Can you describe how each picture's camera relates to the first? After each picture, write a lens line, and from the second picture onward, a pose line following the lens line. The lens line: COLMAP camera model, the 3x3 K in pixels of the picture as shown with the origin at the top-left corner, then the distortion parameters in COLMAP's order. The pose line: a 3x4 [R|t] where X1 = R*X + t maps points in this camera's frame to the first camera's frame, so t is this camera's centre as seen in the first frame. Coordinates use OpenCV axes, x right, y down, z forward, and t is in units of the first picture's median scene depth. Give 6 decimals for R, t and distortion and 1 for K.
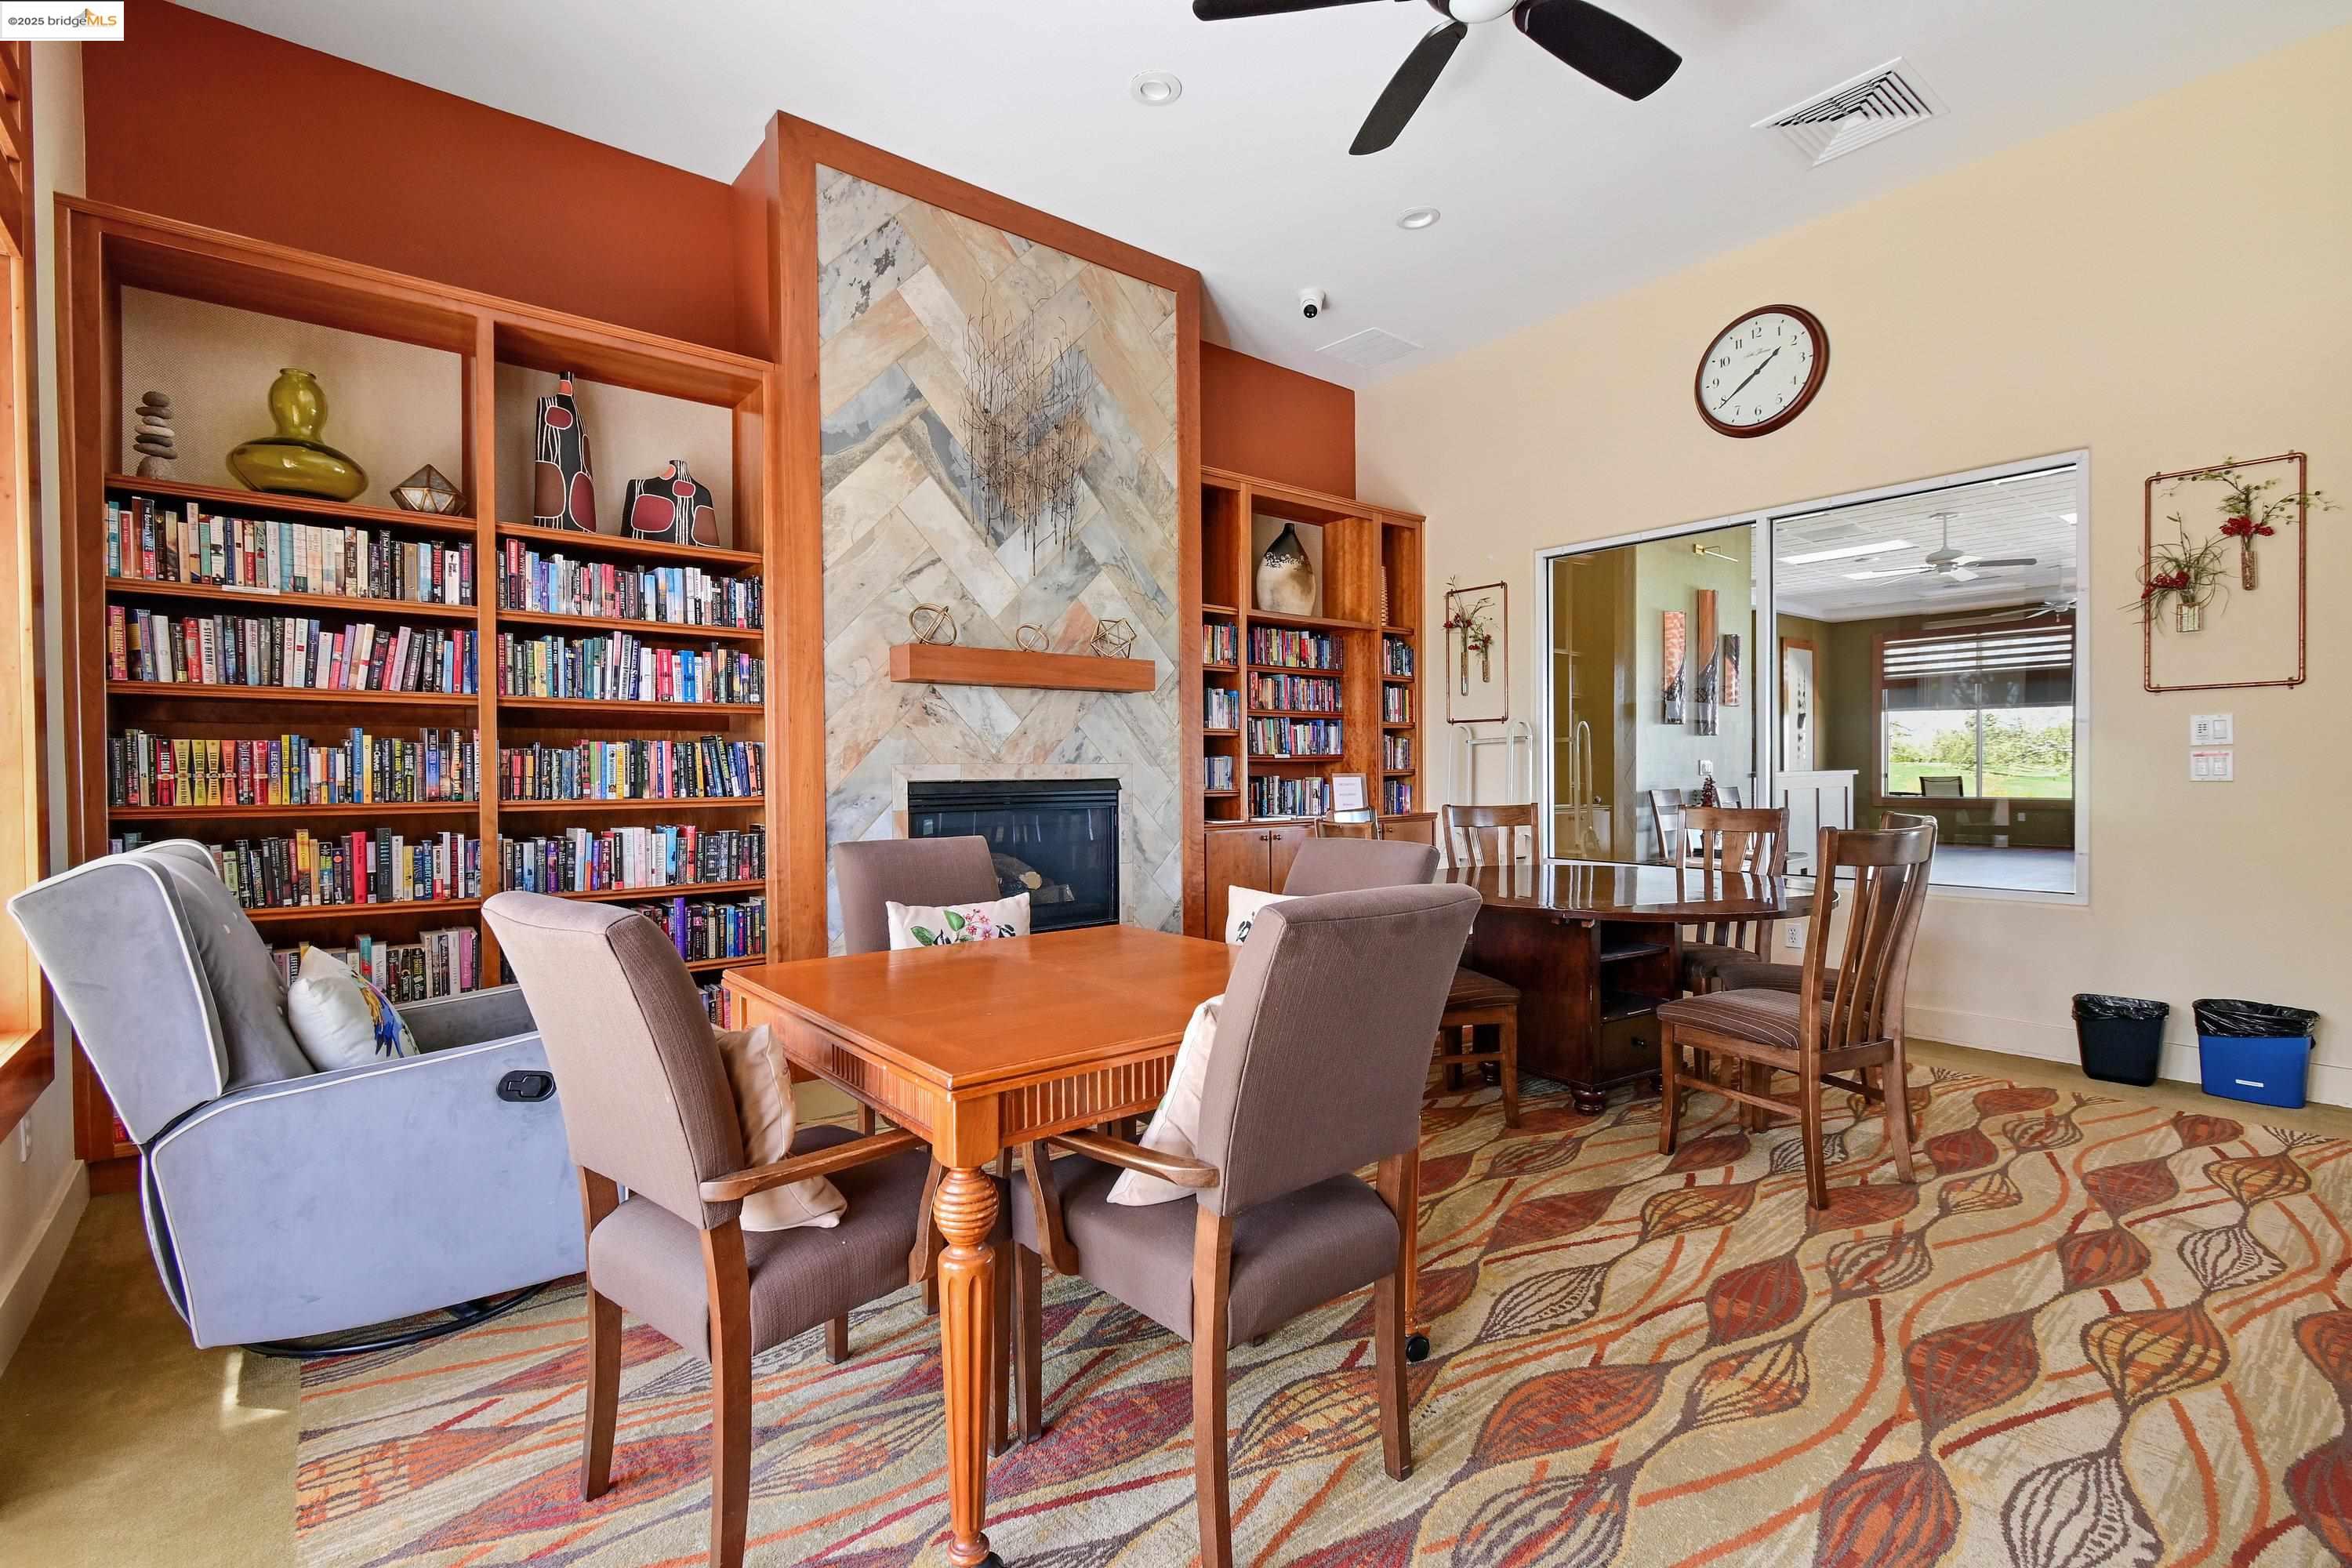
lens RADIAL K [[1066.9, 0, 1165.5], [0, 1066.9, 780.2], [0, 0, 1]] dist [0.003193, -0.002132]
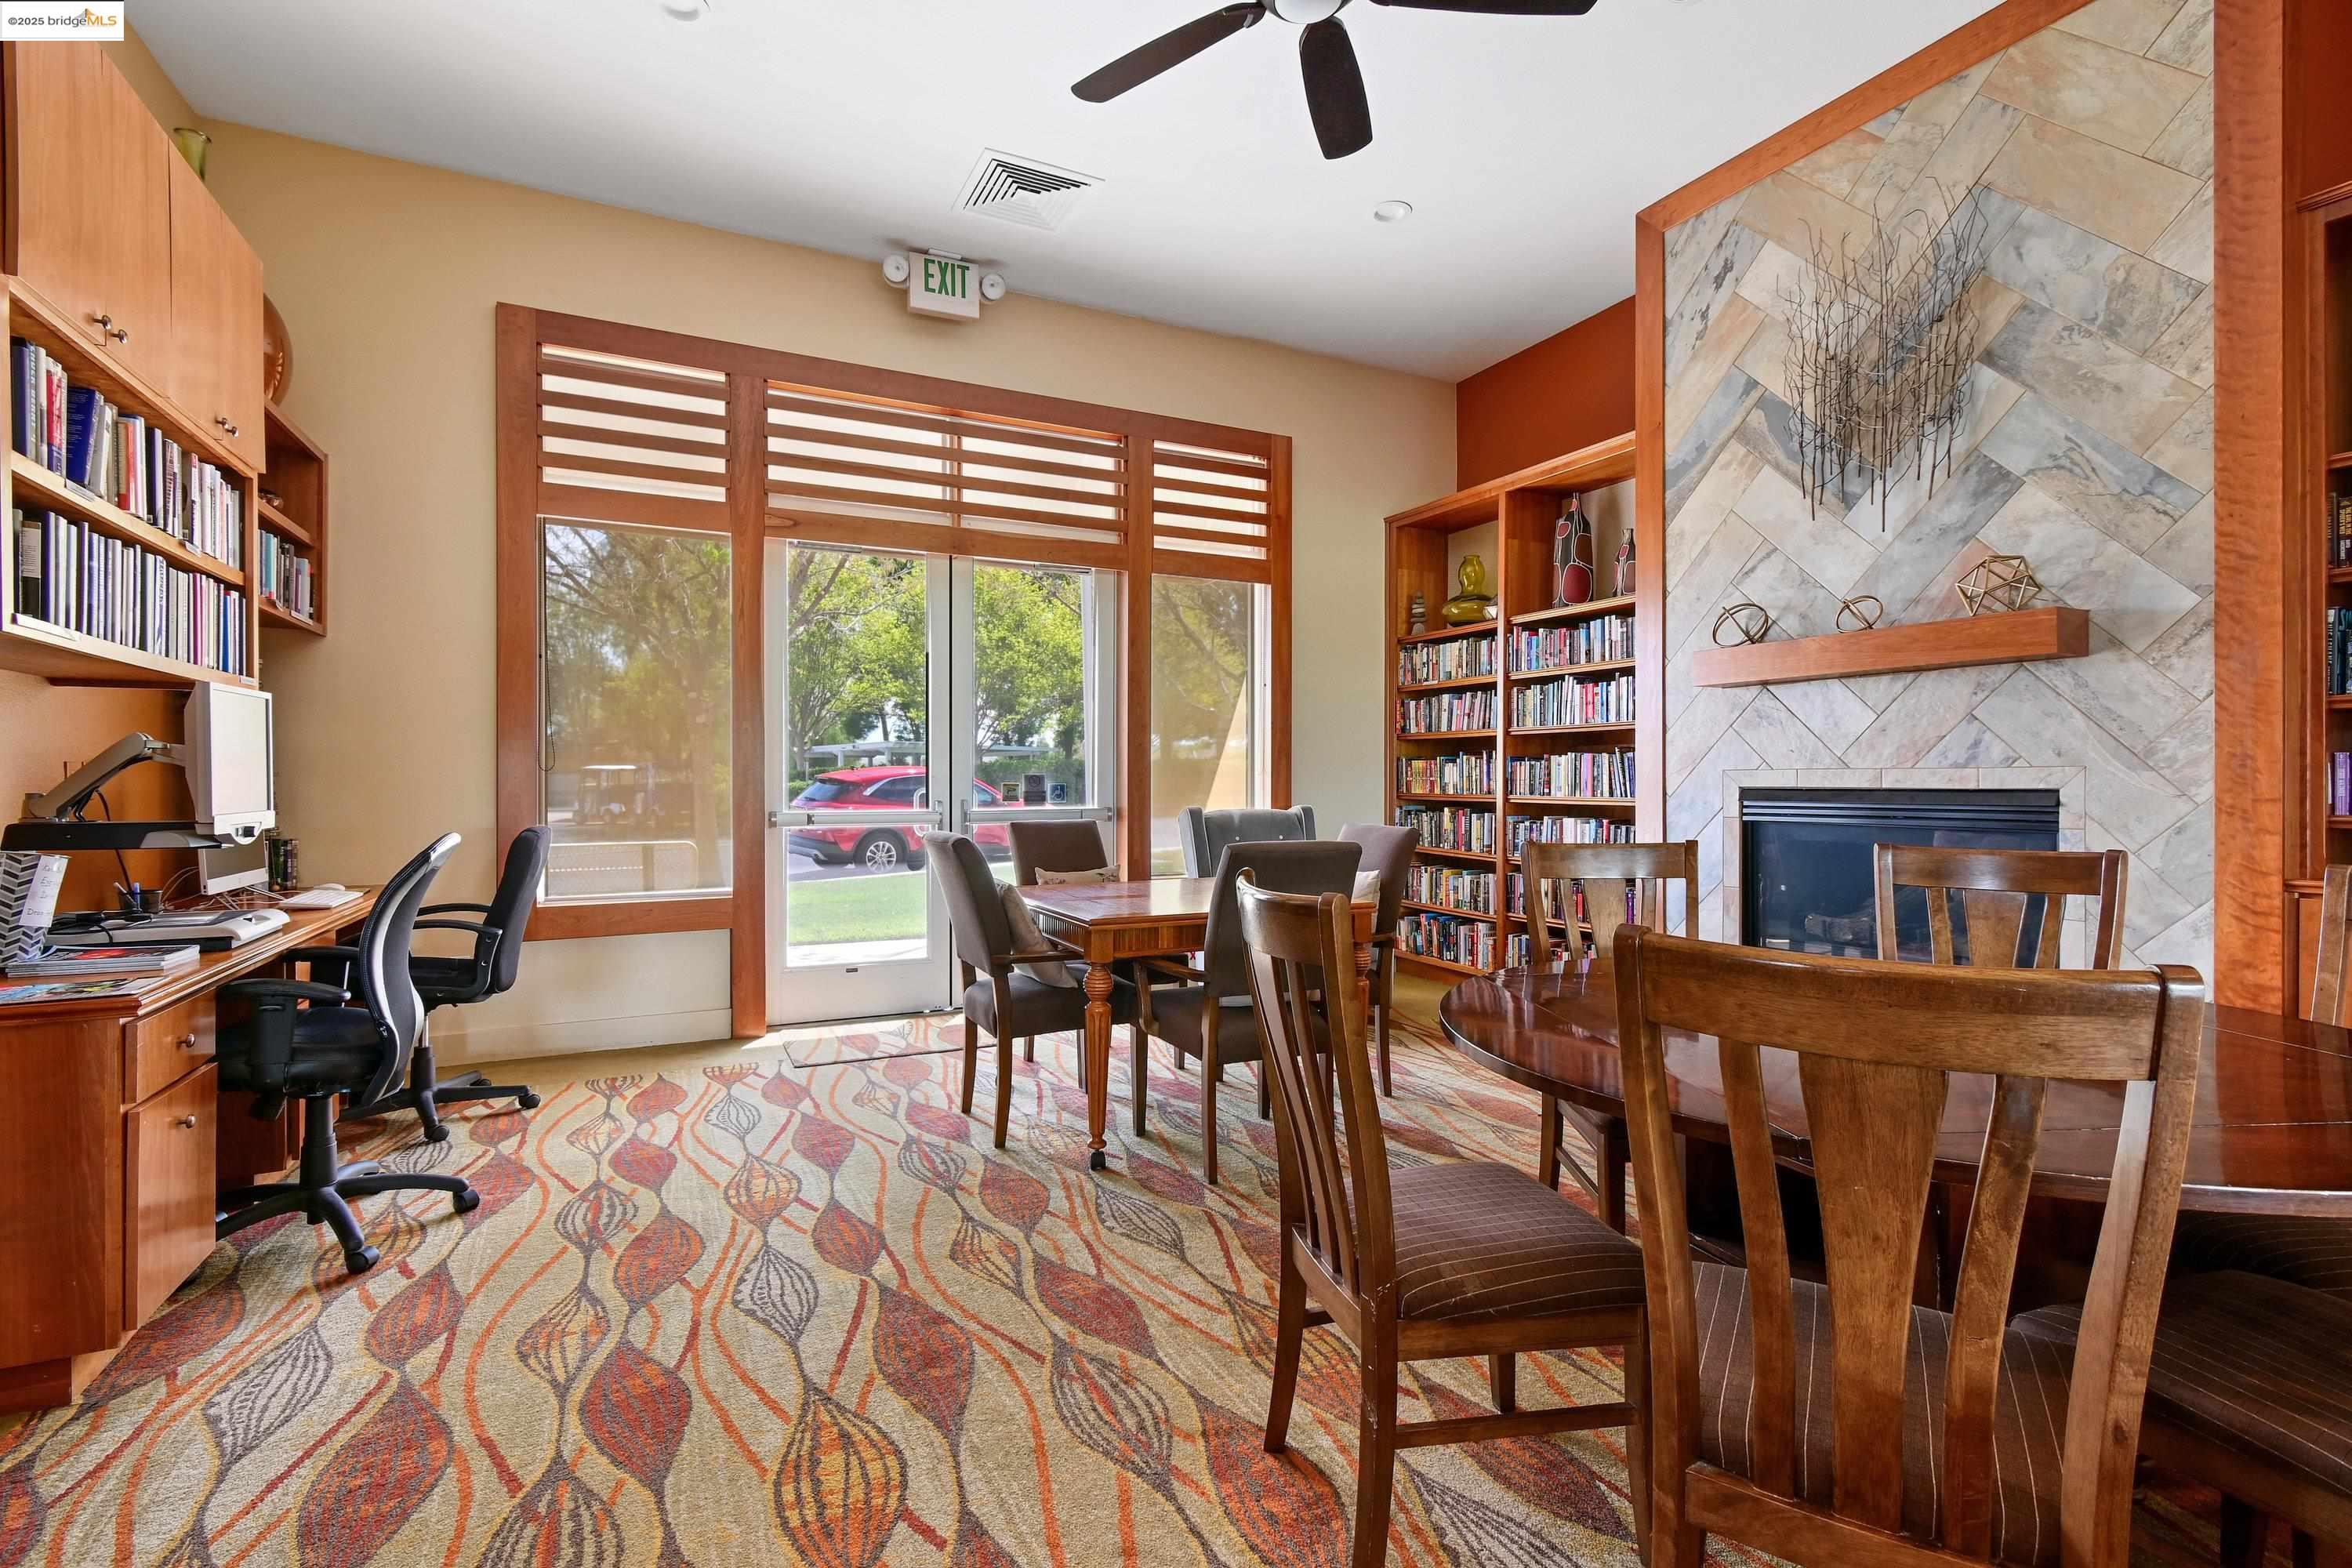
lens RADIAL K [[1066.9, 0, 1168.7], [0, 1066.9, 779.4], [0, 0, 1]] dist [0.003193, -0.002132]
pose [[-0.223308, 0.005693, -0.974731, 0.970591], [-0.008132, 0.999937, 0.007704, -0.011433], [0.974714, 0.009646, -0.223247, 0.828517]]
